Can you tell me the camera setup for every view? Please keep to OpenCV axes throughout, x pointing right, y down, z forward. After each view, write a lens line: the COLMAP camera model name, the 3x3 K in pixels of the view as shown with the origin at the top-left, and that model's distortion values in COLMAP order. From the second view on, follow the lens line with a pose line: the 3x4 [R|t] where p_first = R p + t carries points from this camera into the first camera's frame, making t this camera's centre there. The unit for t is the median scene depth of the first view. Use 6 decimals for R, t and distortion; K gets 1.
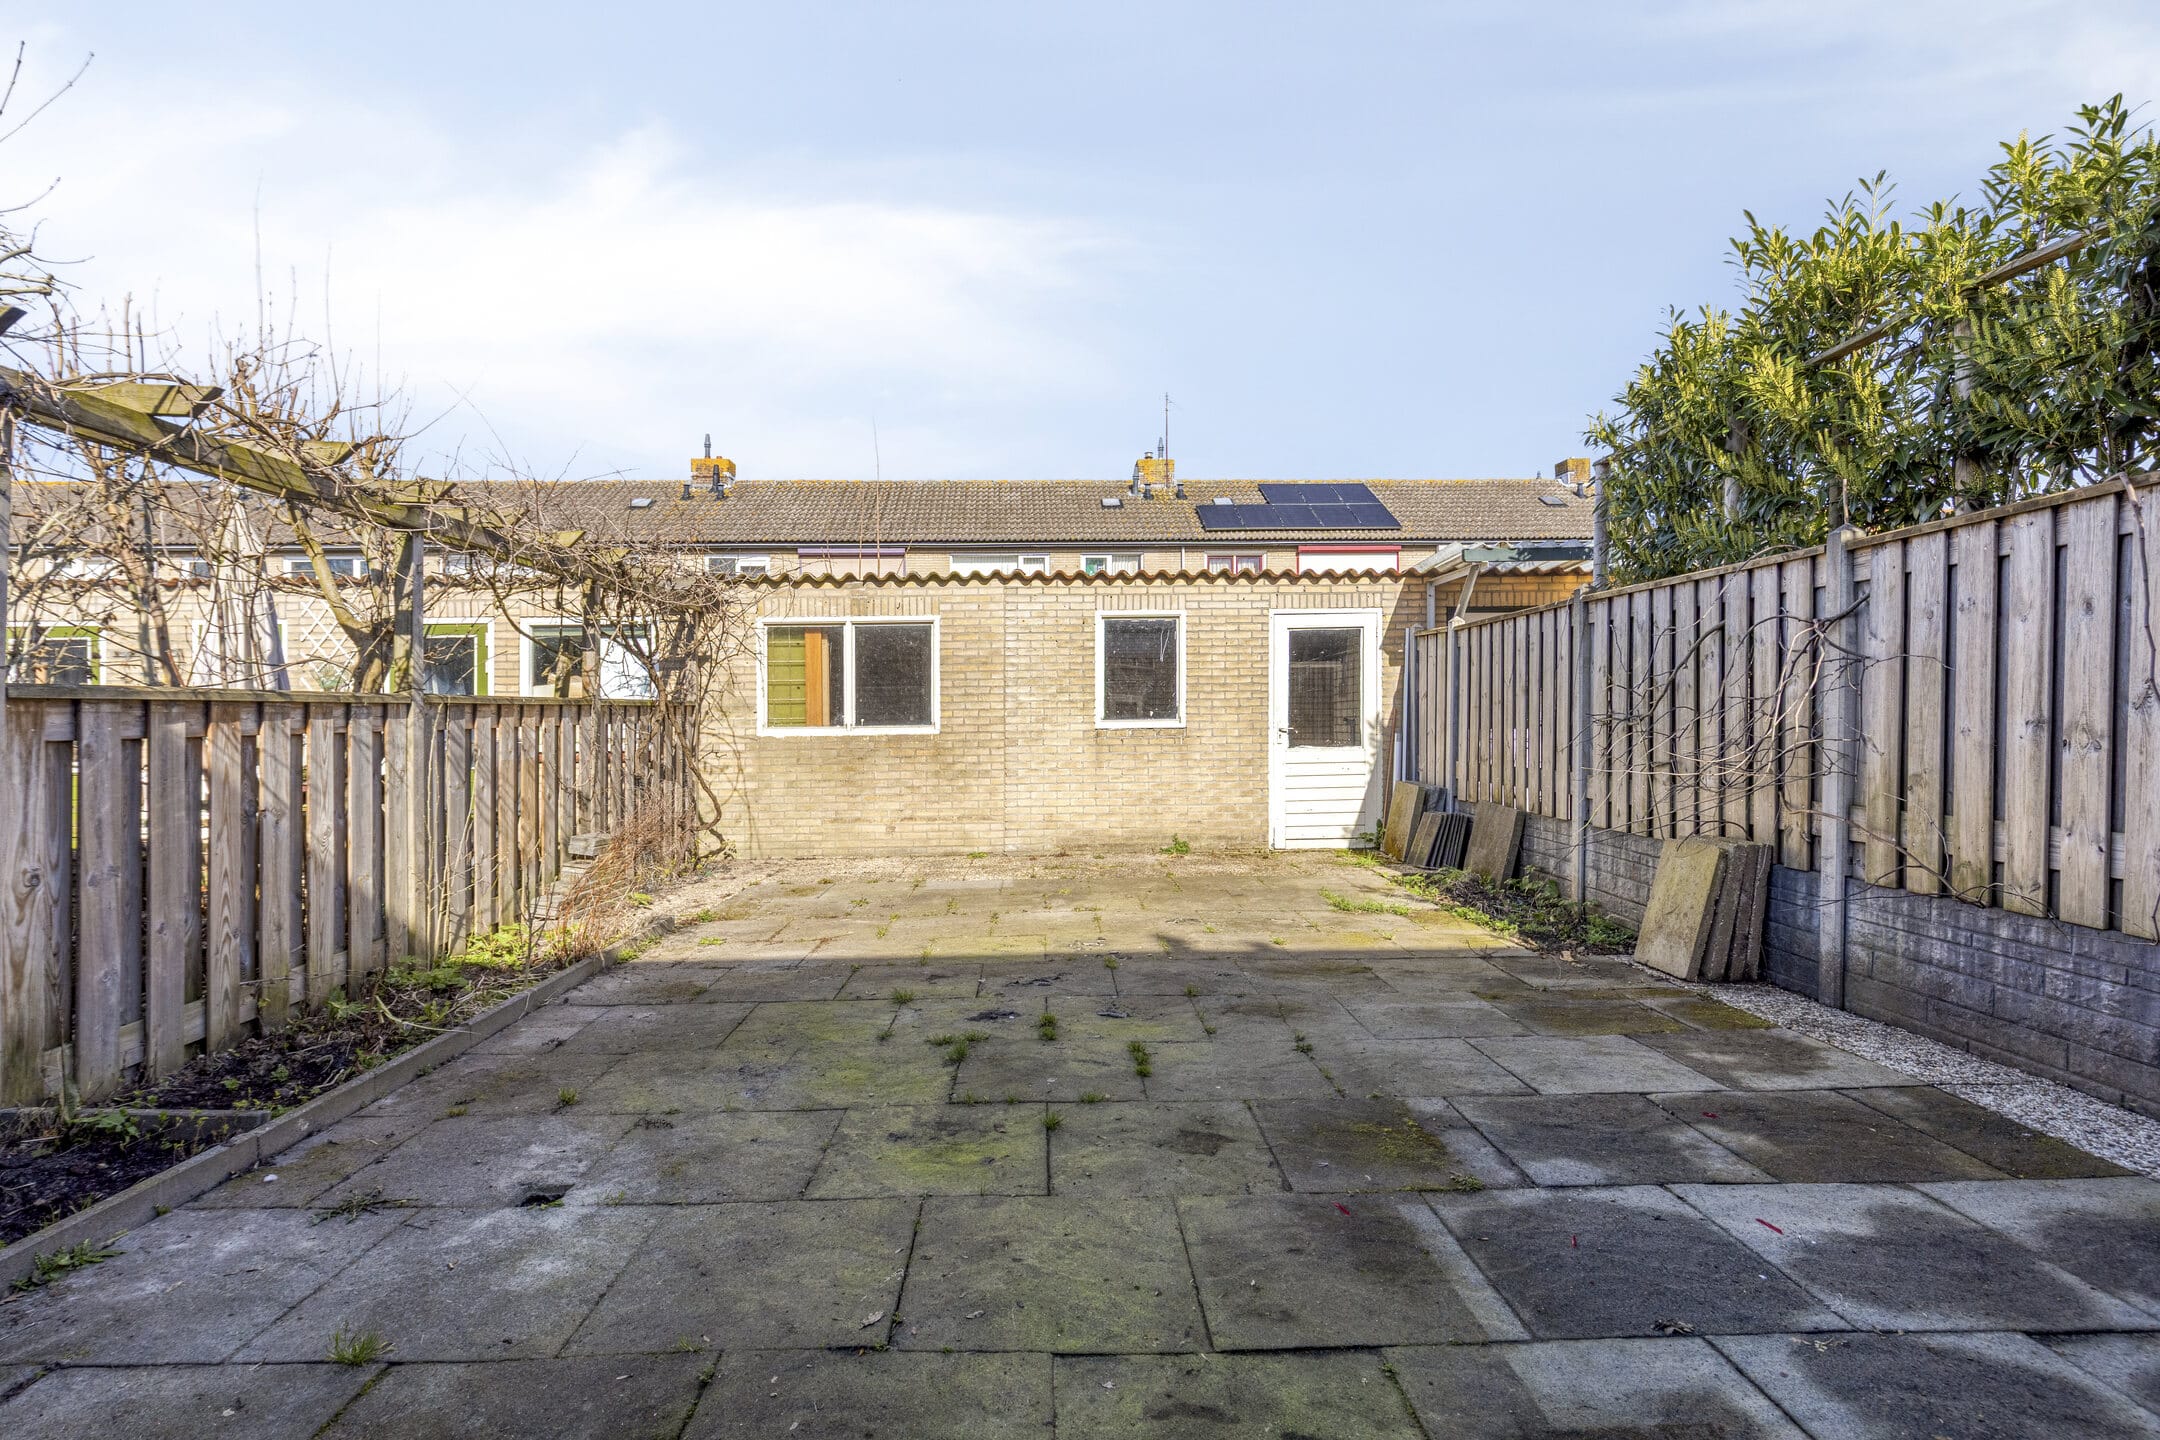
lens RADIAL K [[983.6, 0, 1051.3], [0, 983.6, 722.2], [0, 0, 1]] dist [-0.003143, 0.001733]
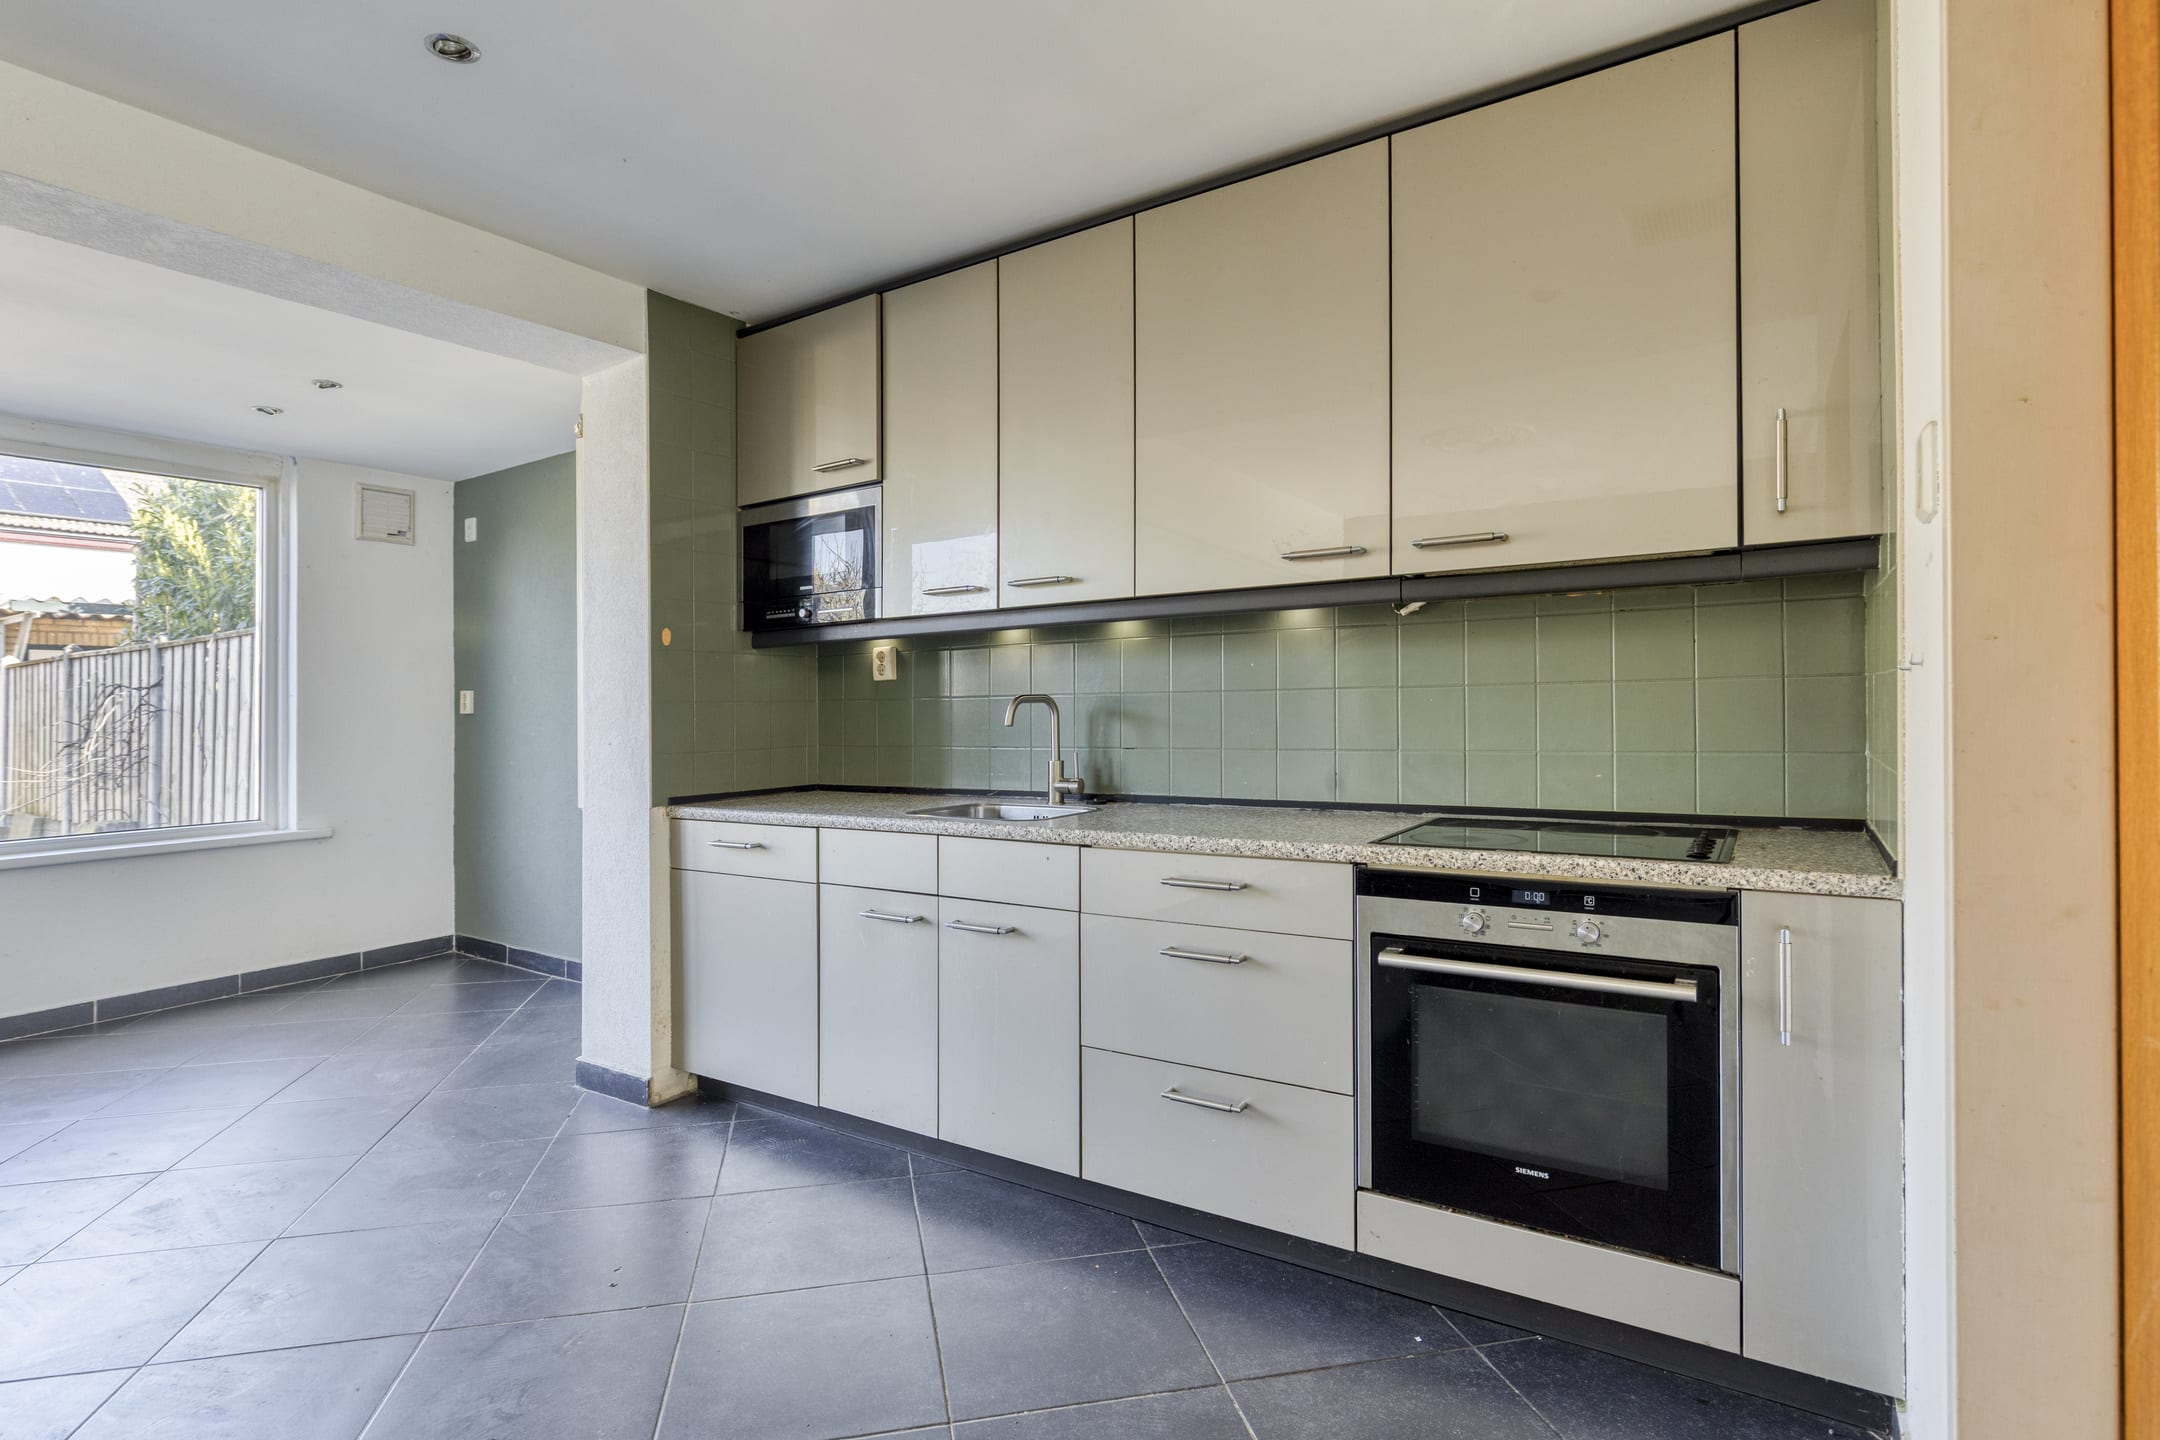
lens RADIAL K [[1059.4, 0, 1041.7], [0, 1059.4, 693.0], [0, 0, 1]] dist [-0.006437, 0.000927]
pose [[0.559390, 0.008520, 0.828861, 0.089136], [0.023569, 0.999379, -0.026179, -0.003050], [-0.828570, 0.034179, 0.558842, -0.985712]]
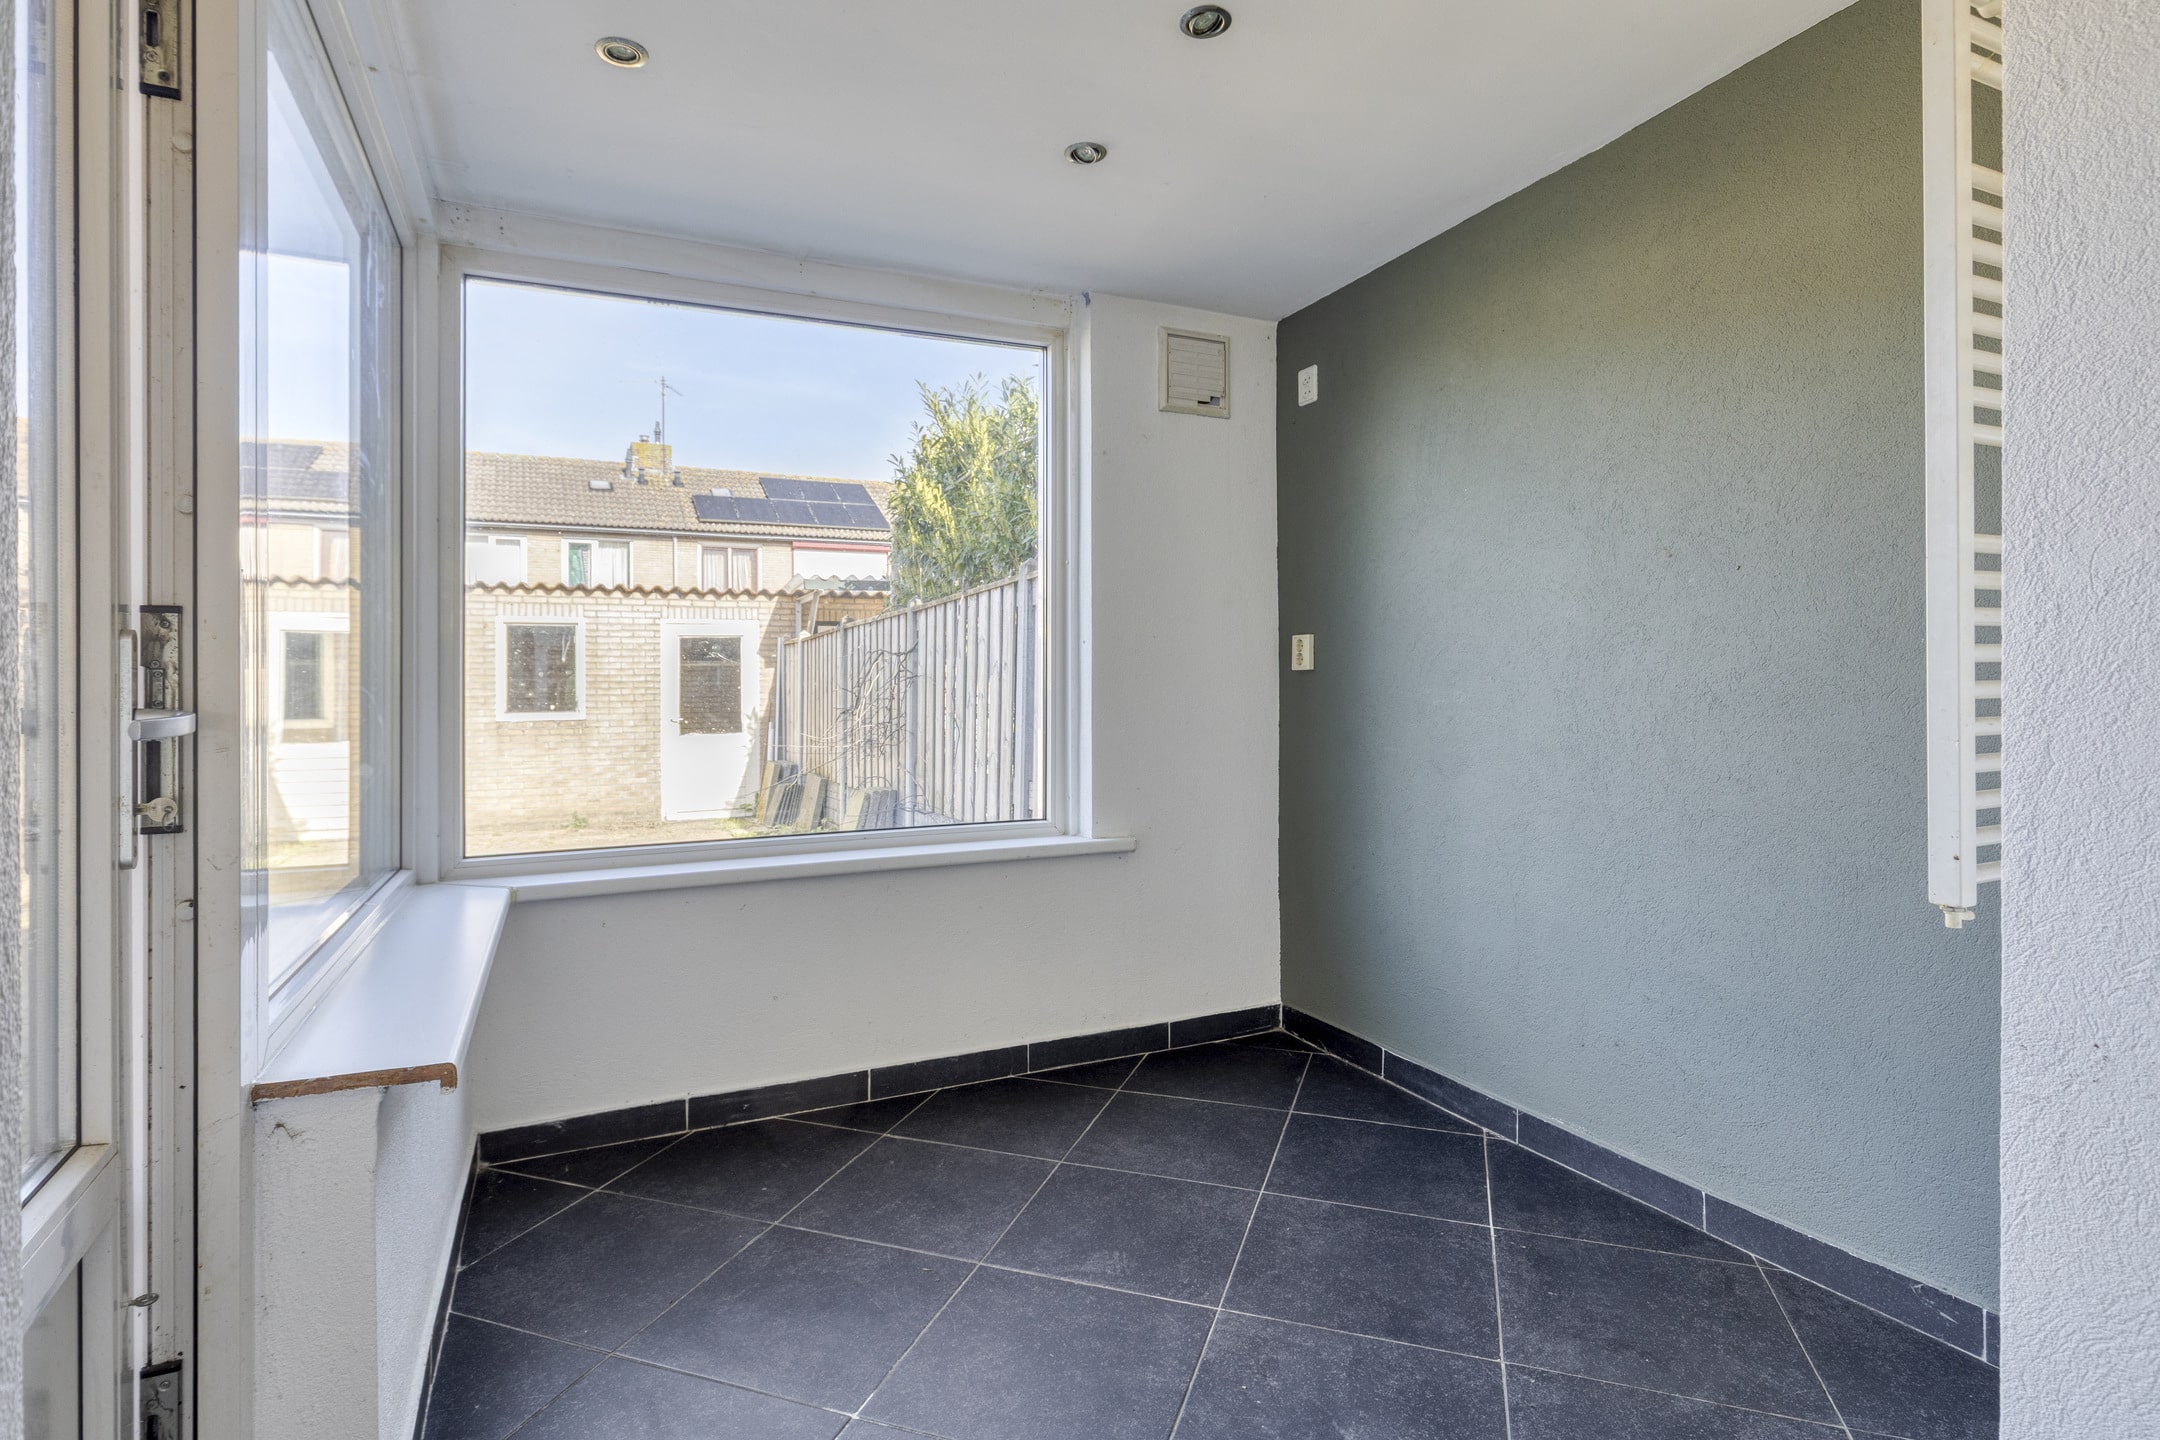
lens RADIAL K [[1059.4, 0, 1049.1], [0, 1059.4, 675.5], [0, 0, 1]] dist [-0.006437, 0.000927]
pose [[0.912684, 0.004219, 0.408644, 0.194603], [0.009960, 0.999420, -0.032564, -0.000058], [-0.408544, 0.033790, 0.912113, -0.552765]]
